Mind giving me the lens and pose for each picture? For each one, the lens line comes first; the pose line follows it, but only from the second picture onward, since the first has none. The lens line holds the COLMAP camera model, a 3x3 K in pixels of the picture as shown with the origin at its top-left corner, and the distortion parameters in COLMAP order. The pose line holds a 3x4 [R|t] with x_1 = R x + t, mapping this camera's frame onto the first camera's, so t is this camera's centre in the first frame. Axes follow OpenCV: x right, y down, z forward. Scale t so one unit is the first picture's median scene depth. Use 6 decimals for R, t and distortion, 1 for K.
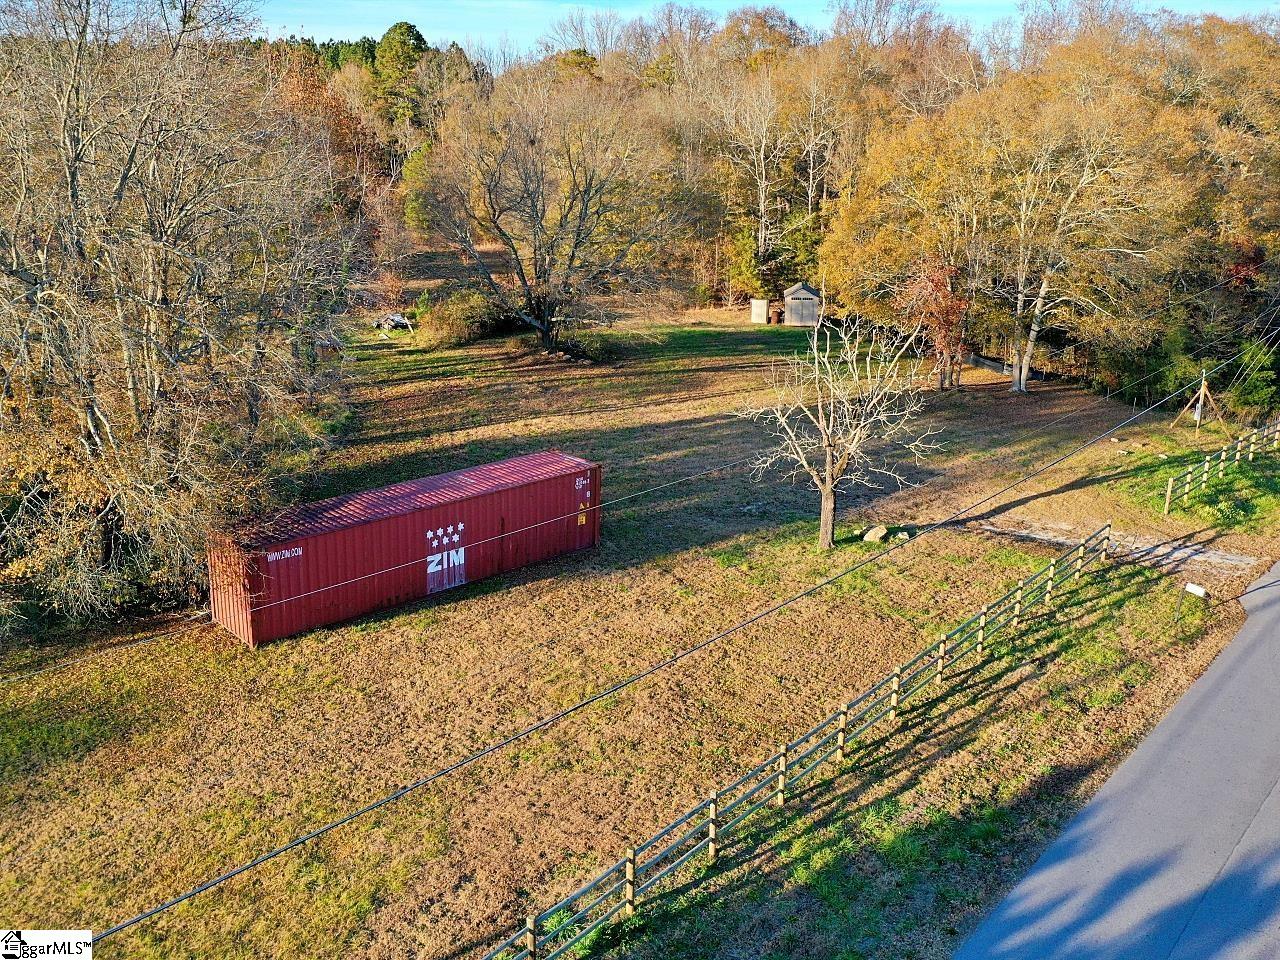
lens RADIAL K [[1145.0, 0, 636.9], [0, 1145.0, 475.0], [0, 0, 1]] dist [0.021338, 0.007772]
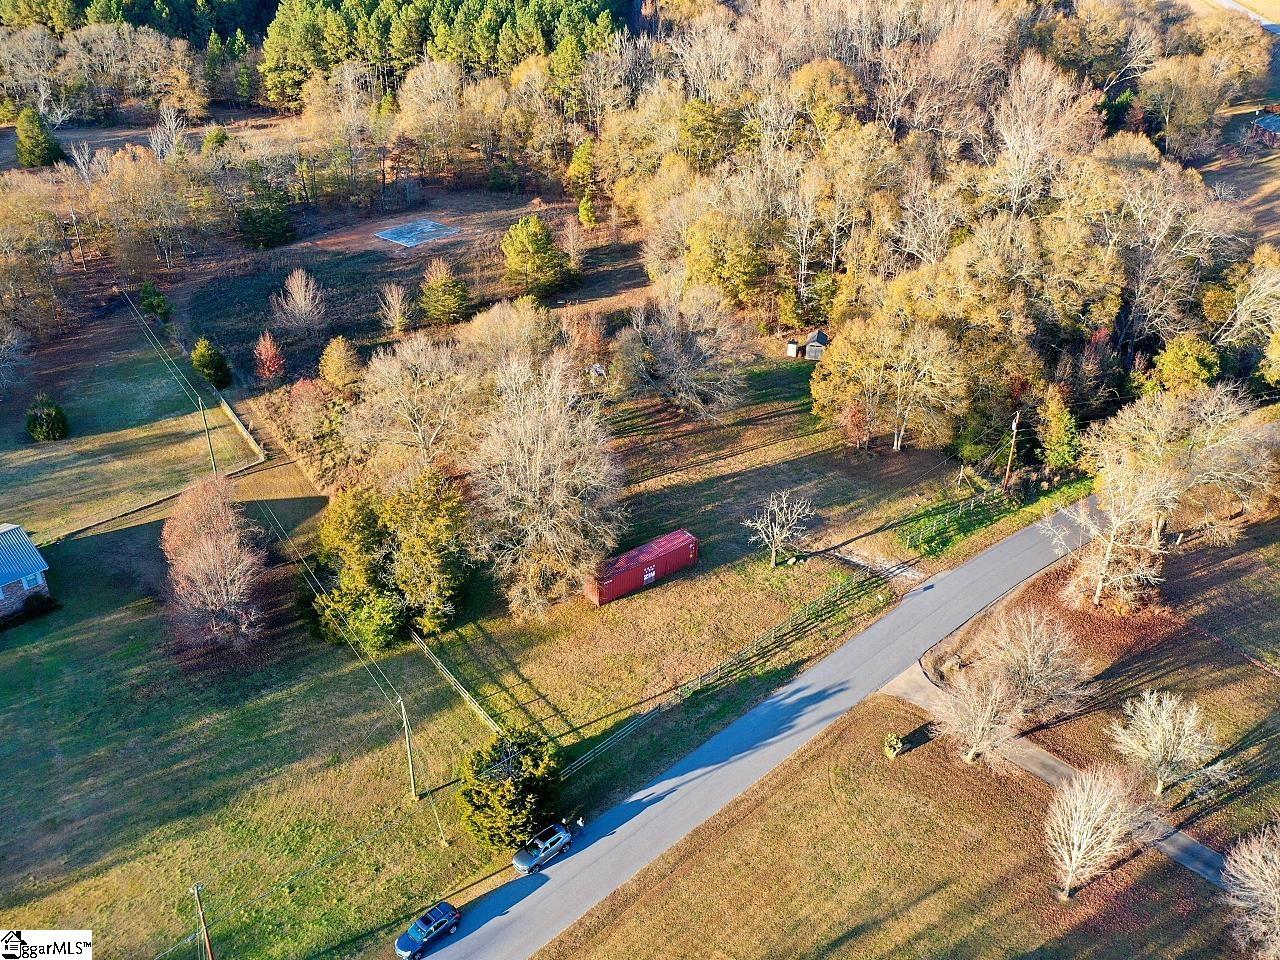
lens RADIAL K [[1145.0, 0, 640.3], [0, 1145.0, 475.2], [0, 0, 1]] dist [0.021338, 0.007772]
pose [[0.995932, 0.050033, -0.074946, 0.034872], [-0.030308, 0.969228, 0.244293, -0.914155], [0.084862, -0.241027, 0.966801, -1.910693]]
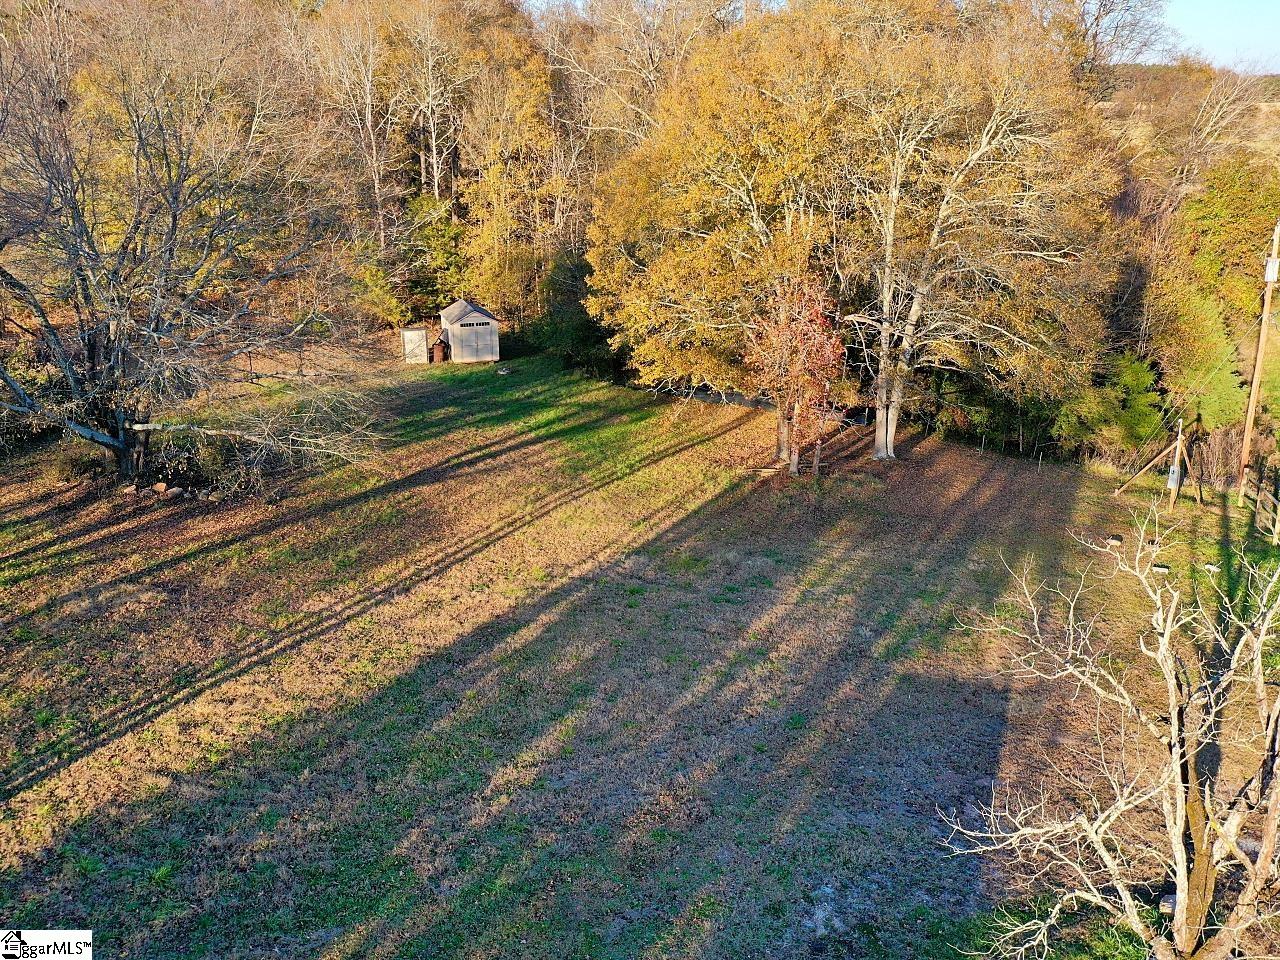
lens RADIAL K [[1145.0, 0, 639.8], [0, 1145.0, 469.9], [0, 0, 1]] dist [0.021338, 0.007772]
pose [[0.904767, -0.139329, 0.402472, -0.147219], [0.128351, 0.990243, 0.054270, -0.211009], [-0.406106, 0.002556, 0.913822, 0.724865]]
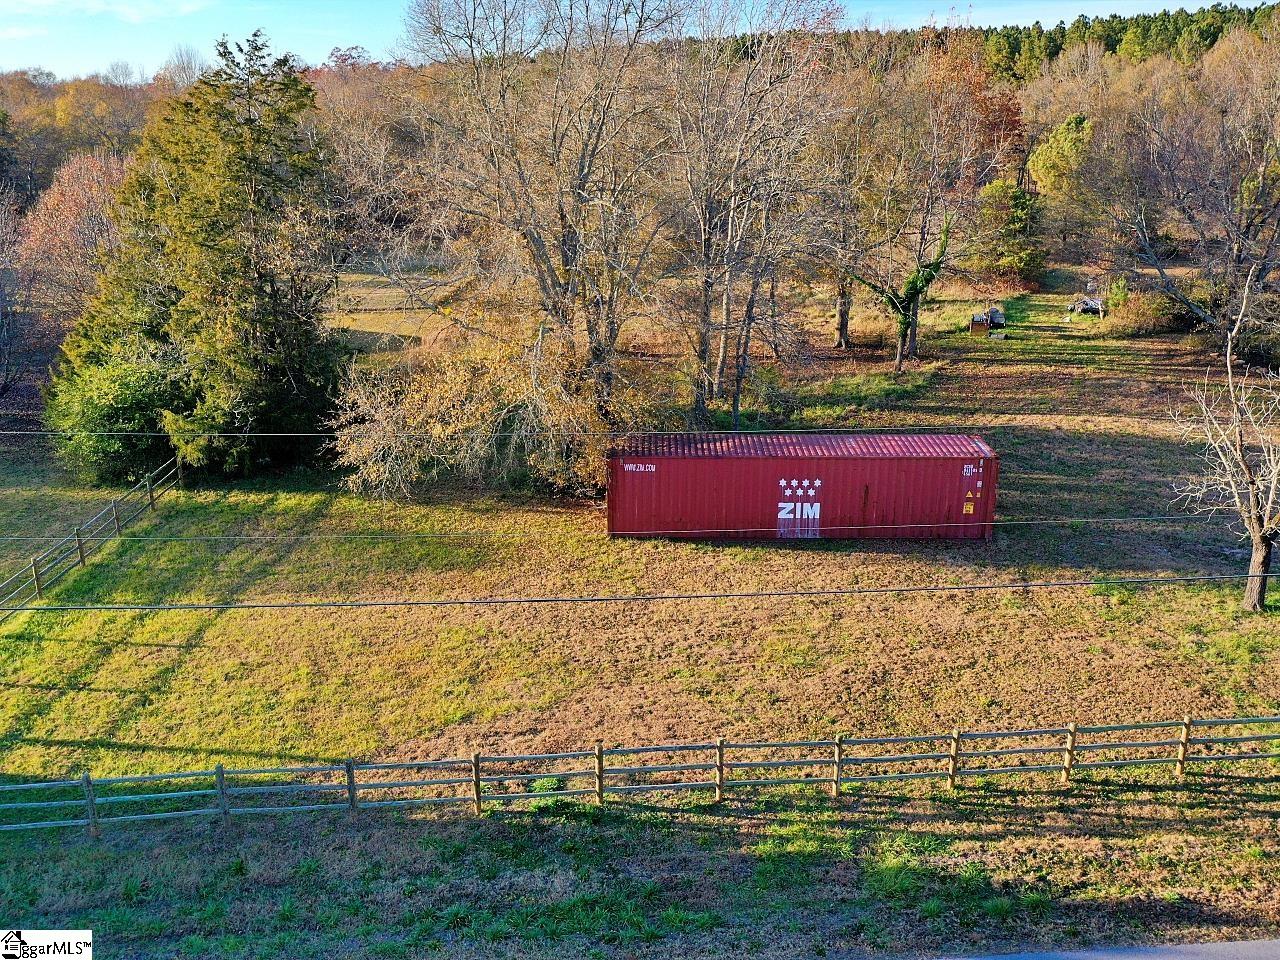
lens RADIAL K [[1145.0, 0, 633.4], [0, 1145.0, 477.1], [0, 0, 1]] dist [0.021338, 0.007772]
pose [[0.712122, 0.196229, -0.674074, 0.401128], [-0.184019, 0.978746, 0.090515, -0.022687], [0.677509, 0.059585, 0.733097, 0.100508]]
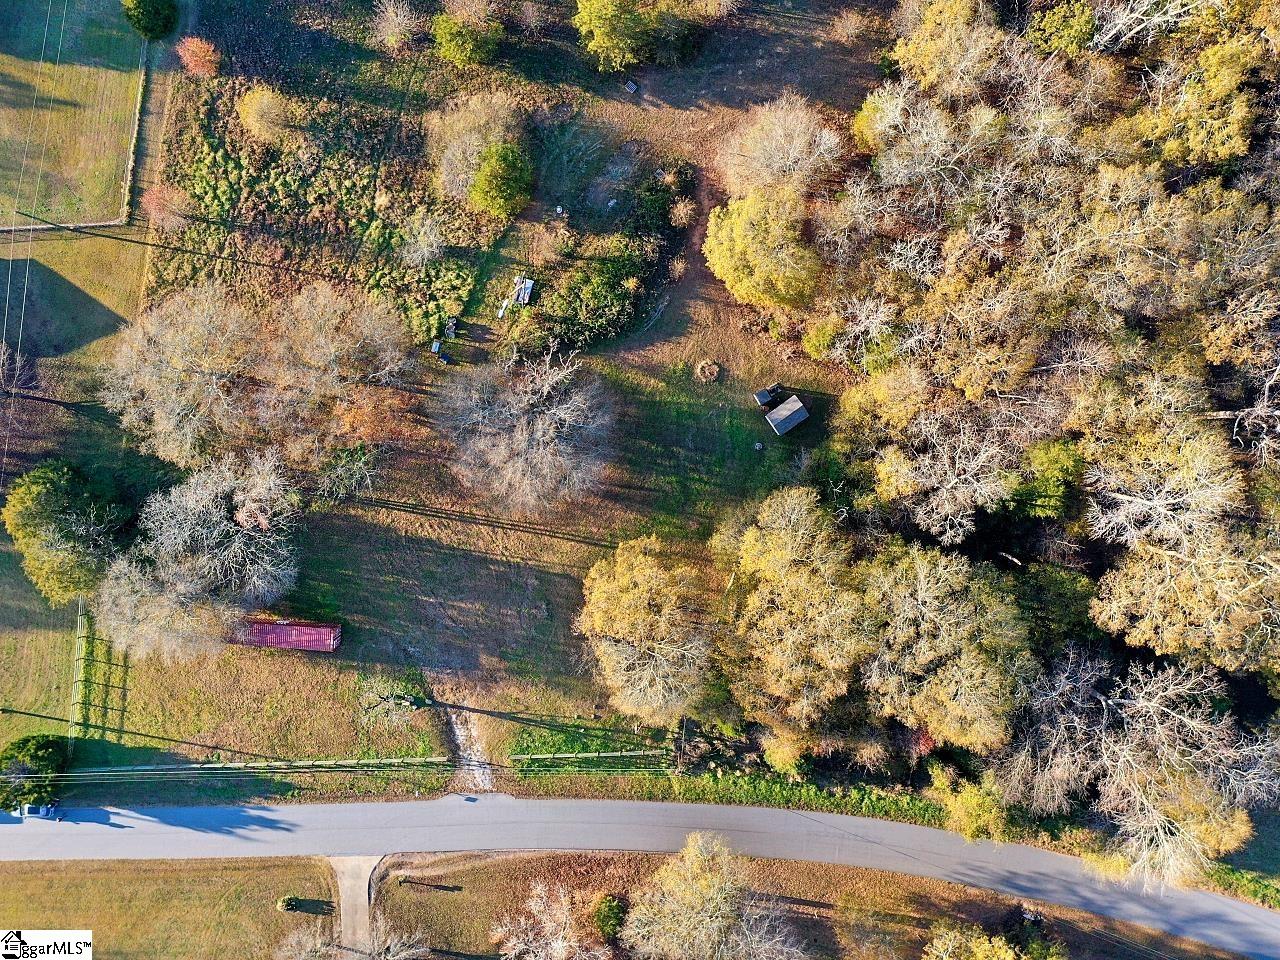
lens RADIAL K [[1145.0, 0, 641.2], [0, 1145.0, 479.9], [0, 0, 1]] dist [0.021338, 0.007772]
pose [[0.670843, 0.741596, -0.002192, 0.211185], [-0.182958, 0.168365, 0.968597, -3.483763], [0.718677, -0.649376, 0.248627, 1.147930]]
